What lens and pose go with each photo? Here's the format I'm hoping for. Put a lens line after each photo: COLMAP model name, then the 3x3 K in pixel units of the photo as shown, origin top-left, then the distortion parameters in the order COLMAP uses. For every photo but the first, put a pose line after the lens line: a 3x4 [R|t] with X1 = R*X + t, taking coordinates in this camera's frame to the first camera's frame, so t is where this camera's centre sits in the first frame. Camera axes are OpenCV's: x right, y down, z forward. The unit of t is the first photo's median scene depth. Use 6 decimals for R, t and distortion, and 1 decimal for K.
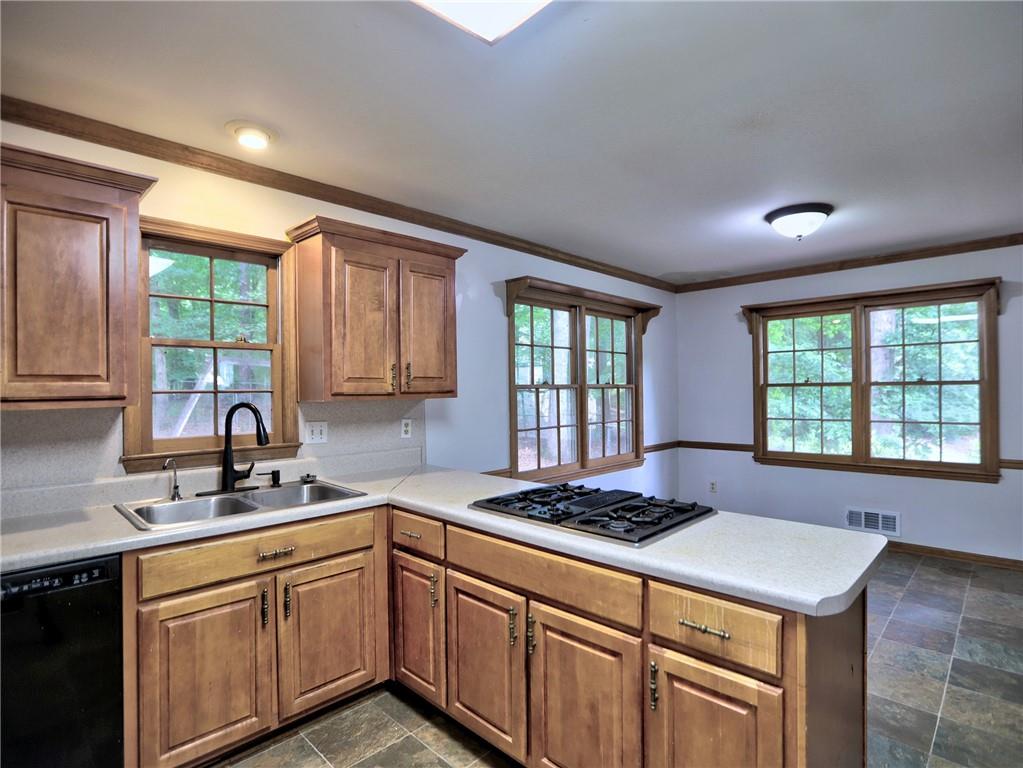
lens RADIAL K [[528.4, 0, 517.1], [0, 528.4, 386.5], [0, 0, 1]] dist [-0.051316, 0.021167]
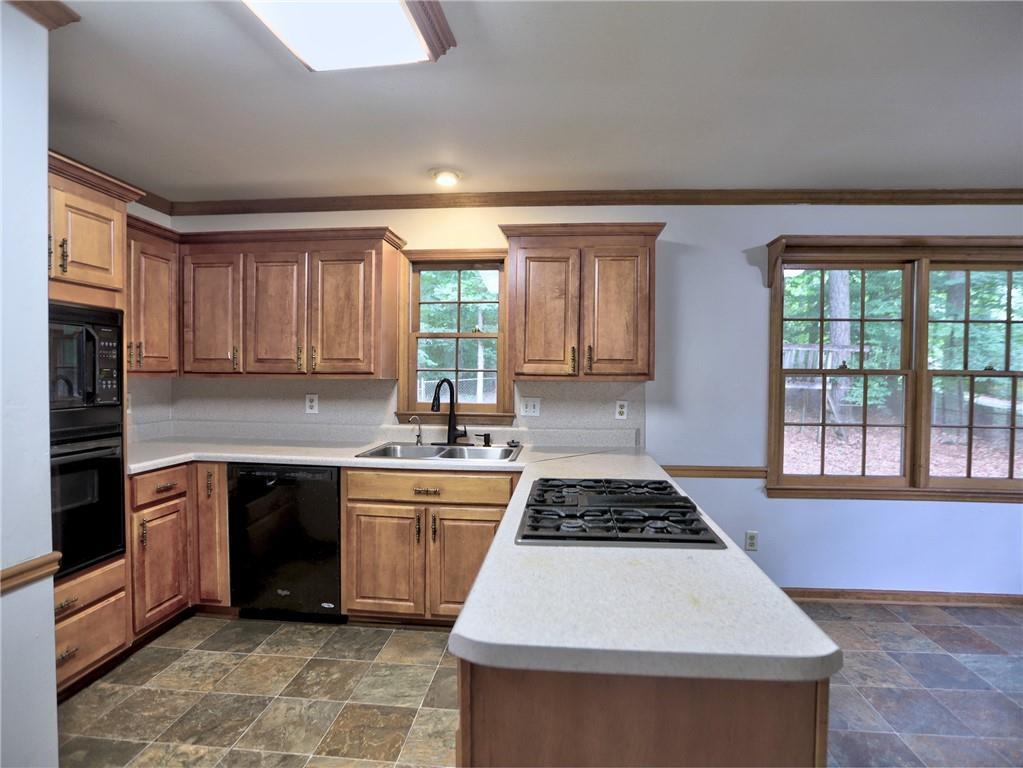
lens RADIAL K [[530.6, 0, 521.3], [0, 530.6, 385.2], [0, 0, 1]] dist [-0.063507, 0.029891]
pose [[0.634438, 0.037200, -0.772078, 0.555666], [-0.012421, 0.999203, 0.037936, -0.005176], [0.772874, -0.014478, 0.634394, 0.244832]]
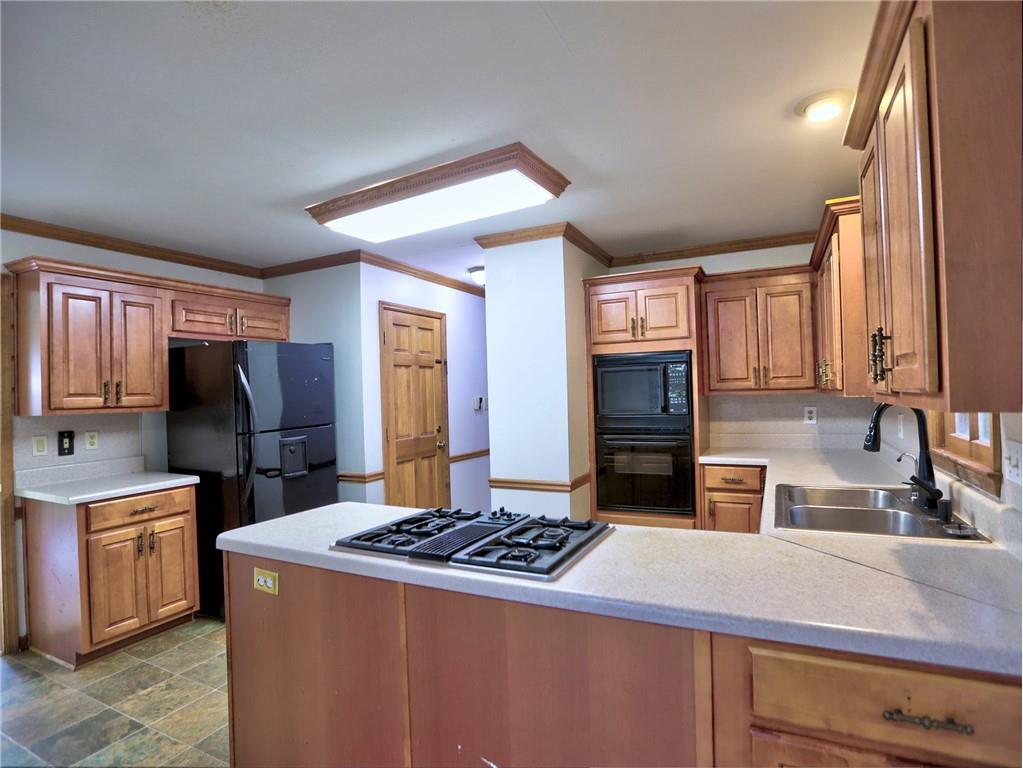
lens RADIAL K [[528.4, 0, 517.1], [0, 528.4, 386.5], [0, 0, 1]] dist [-0.051316, 0.021167]
pose [[-0.951615, 0.037744, -0.304965, 0.254737], [0.043505, 0.998980, -0.012115, -0.002735], [0.304197, -0.024796, -0.952286, 1.423489]]
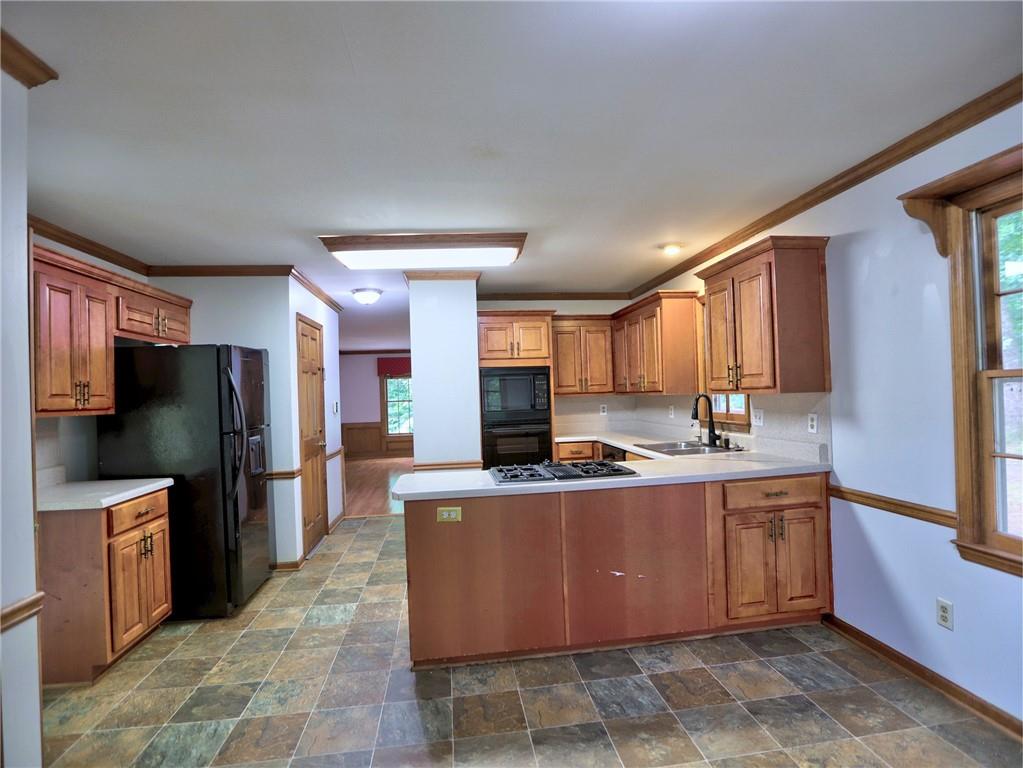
lens RADIAL K [[530.6, 0, 521.3], [0, 530.6, 385.2], [0, 0, 1]] dist [-0.063507, 0.029891]
pose [[-0.612415, 0.021952, -0.790232, 1.076384], [0.046379, 0.998890, -0.008194, -0.008998], [0.789175, -0.041668, -0.612753, 1.425666]]
